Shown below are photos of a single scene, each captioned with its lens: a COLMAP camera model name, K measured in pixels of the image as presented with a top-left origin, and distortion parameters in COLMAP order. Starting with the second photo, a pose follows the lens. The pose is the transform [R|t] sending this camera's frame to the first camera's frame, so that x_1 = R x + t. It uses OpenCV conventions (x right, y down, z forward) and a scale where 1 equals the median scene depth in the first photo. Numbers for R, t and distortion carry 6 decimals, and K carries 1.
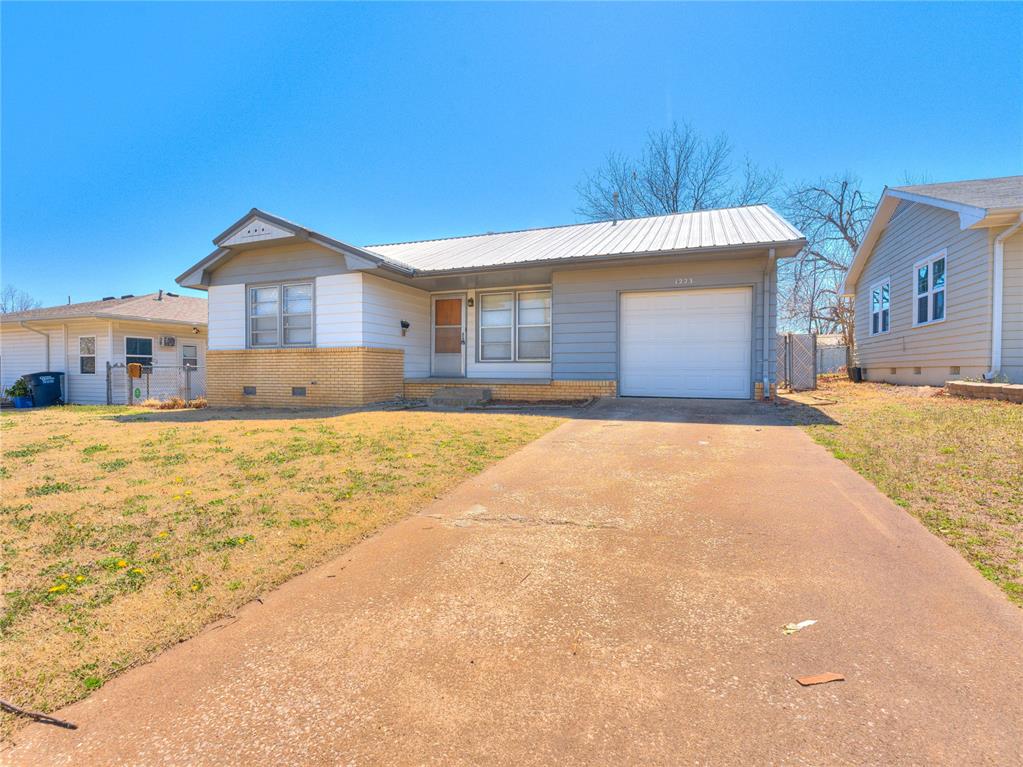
lens RADIAL K [[449.9, 0, 526.0], [0, 449.9, 381.6], [0, 0, 1]] dist [-0.016077, -0.000021]
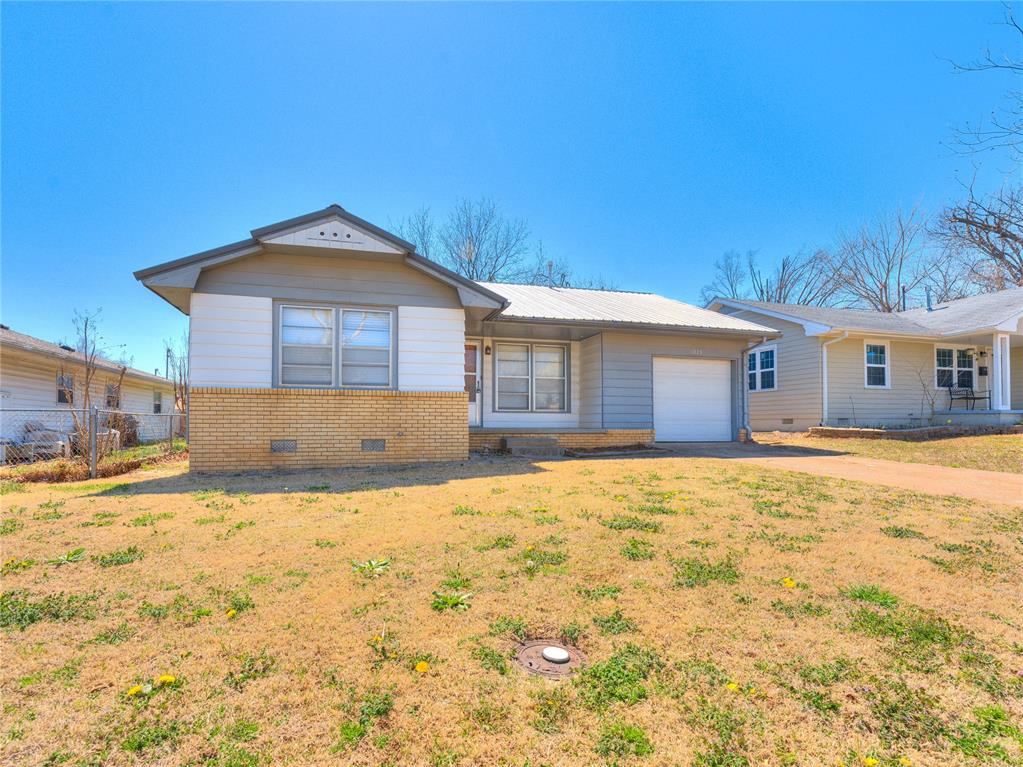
lens RADIAL K [[455.1, 0, 488.9], [0, 455.1, 419.3], [0, 0, 1]] dist [-0.013981, 0.000053]
pose [[0.836656, 0.006497, 0.547690, -0.728816], [0.010594, 0.999551, -0.028040, 0.001687], [-0.547626, 0.029263, 0.836211, 0.196487]]
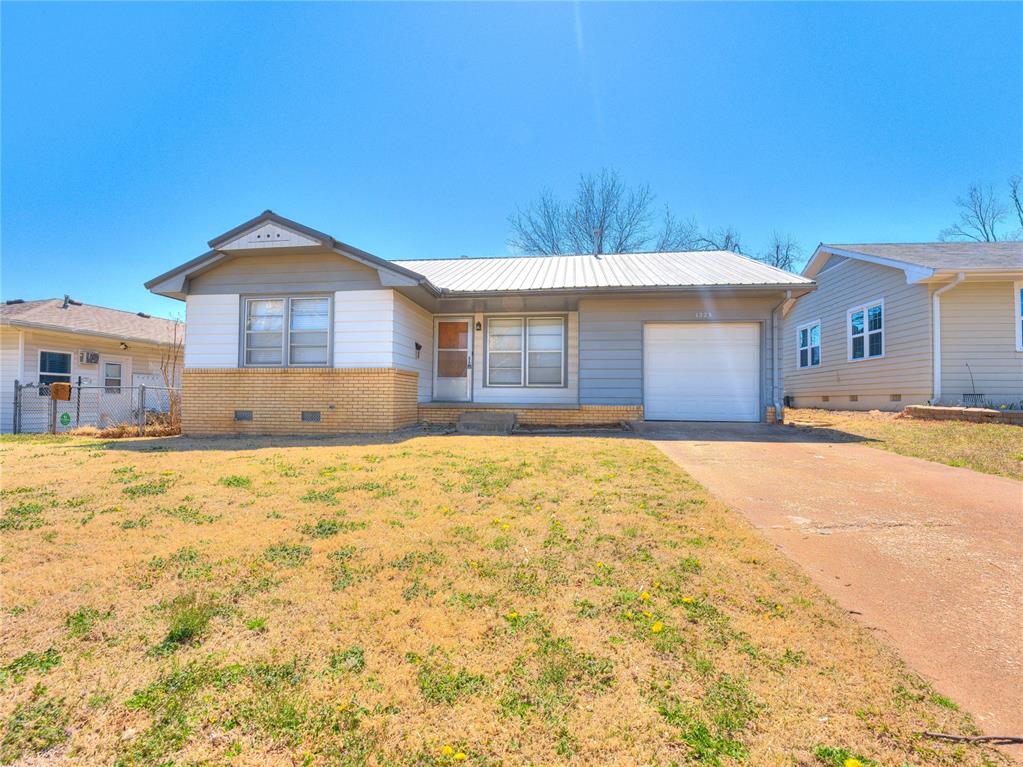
lens RADIAL K [[446.4, 0, 515.9], [0, 446.4, 394.4], [0, 0, 1]] dist [-0.016787, 0.000026]
pose [[0.976658, 0.008970, 0.214612, -0.277746], [-0.001923, 0.999453, -0.033022, 0.006760], [-0.214791, 0.031838, 0.976141, 0.032483]]
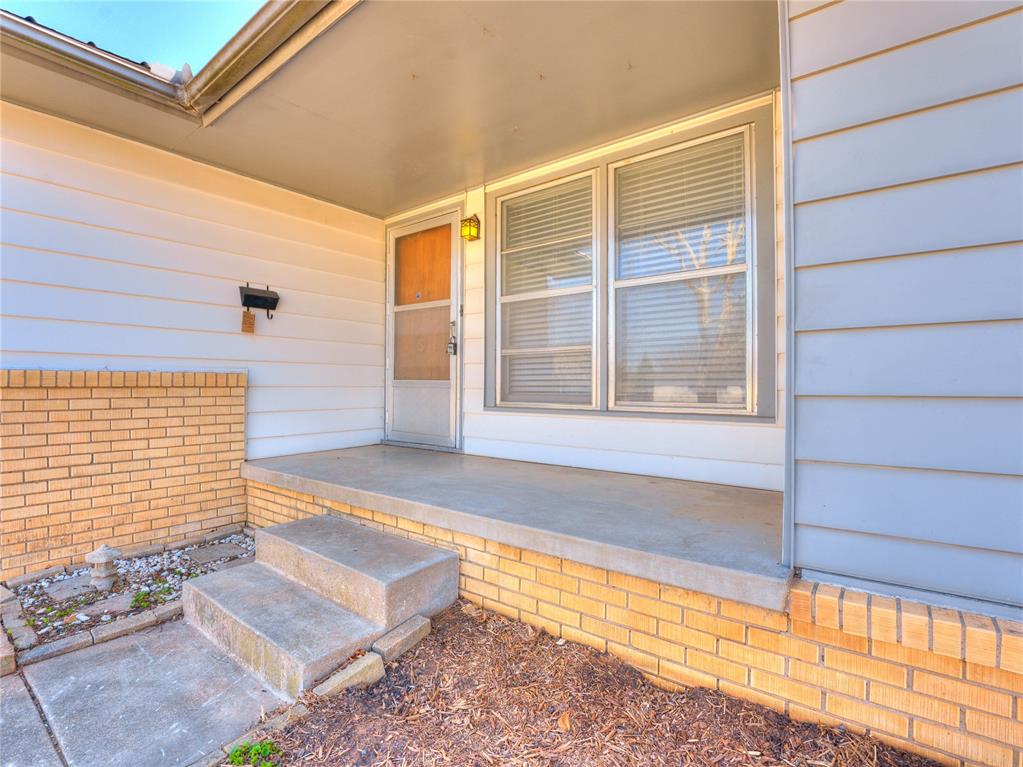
lens RADIAL K [[471.3, 0, 517.1], [0, 471.3, 381.6], [0, 0, 1]] dist [-0.028301, -0.000063]
pose [[0.958785, -0.006534, -0.284056, 0.007636], [-0.000868, 0.999664, -0.025925, -0.058767], [0.284130, 0.025103, 0.958457, 0.749014]]
